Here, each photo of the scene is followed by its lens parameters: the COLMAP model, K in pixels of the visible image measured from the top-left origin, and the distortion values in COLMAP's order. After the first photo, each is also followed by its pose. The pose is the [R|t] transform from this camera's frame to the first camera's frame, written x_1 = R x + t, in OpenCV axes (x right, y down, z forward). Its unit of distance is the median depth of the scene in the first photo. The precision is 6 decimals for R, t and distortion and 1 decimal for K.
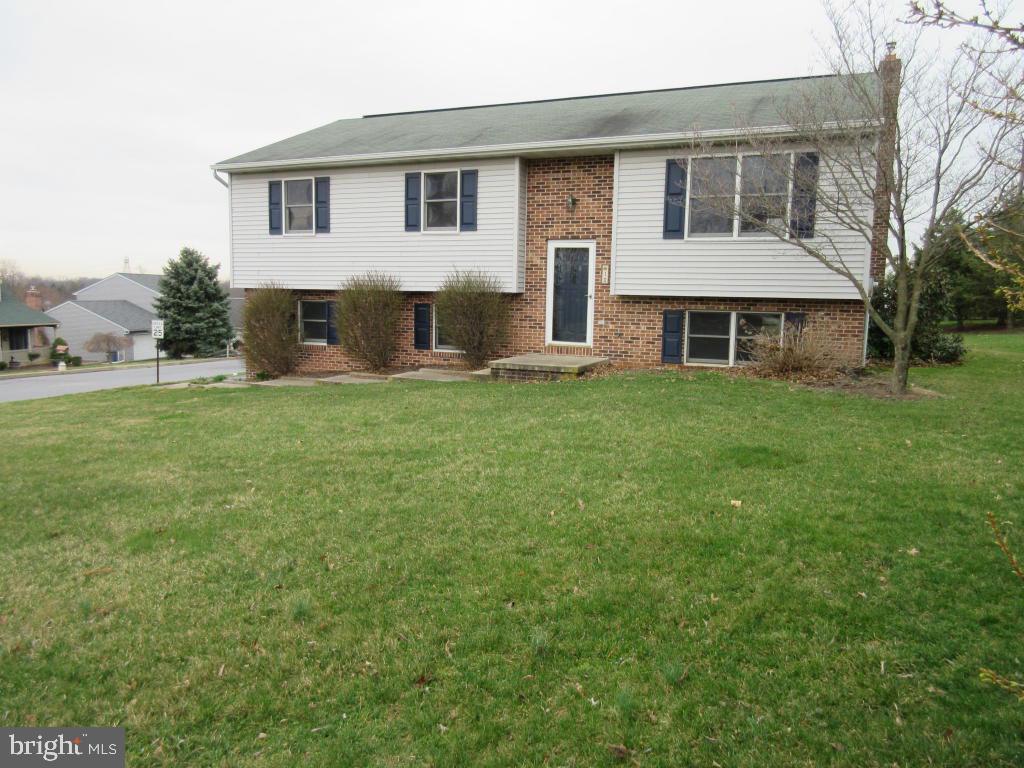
lens RADIAL K [[758.5, 0, 512.0], [0, 758.5, 384.0], [0, 0, 1]] dist [-0.008480, 0.001601]
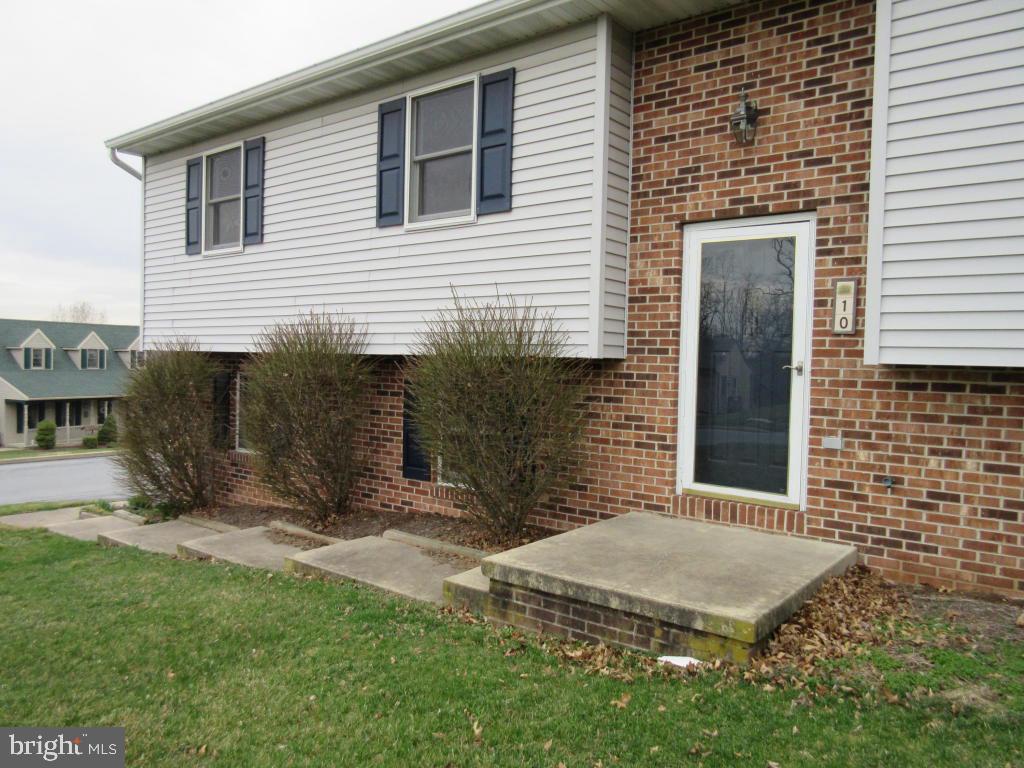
lens RADIAL K [[758.5, 0, 512.0], [0, 758.5, 384.0], [0, 0, 1]] dist [-0.008480, 0.001601]
pose [[0.968404, 0.010799, -0.249152, 0.059436], [-0.033894, 0.995492, -0.088588, -0.070228], [0.247072, 0.094234, 0.964404, 0.605597]]
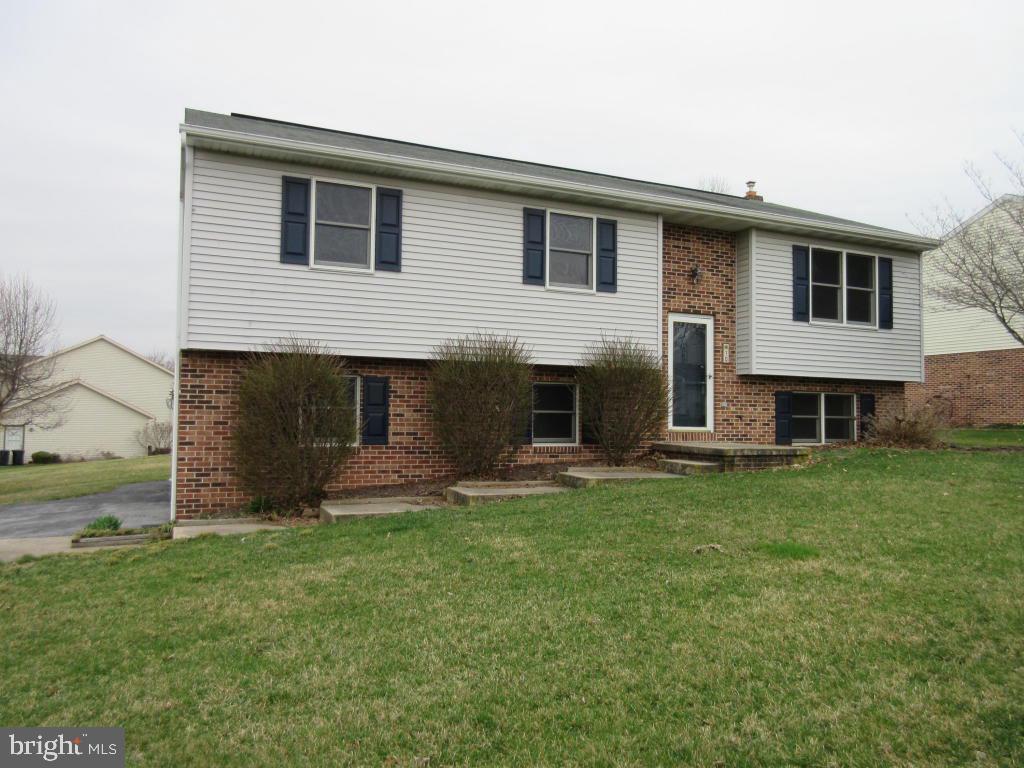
lens RADIAL K [[758.5, 0, 512.0], [0, 758.5, 384.0], [0, 0, 1]] dist [-0.008480, 0.001601]
pose [[0.673245, 0.023376, 0.739050, -0.723429], [0.086833, 0.990085, -0.110418, -0.025215], [-0.734303, 0.138513, 0.664540, 0.555073]]
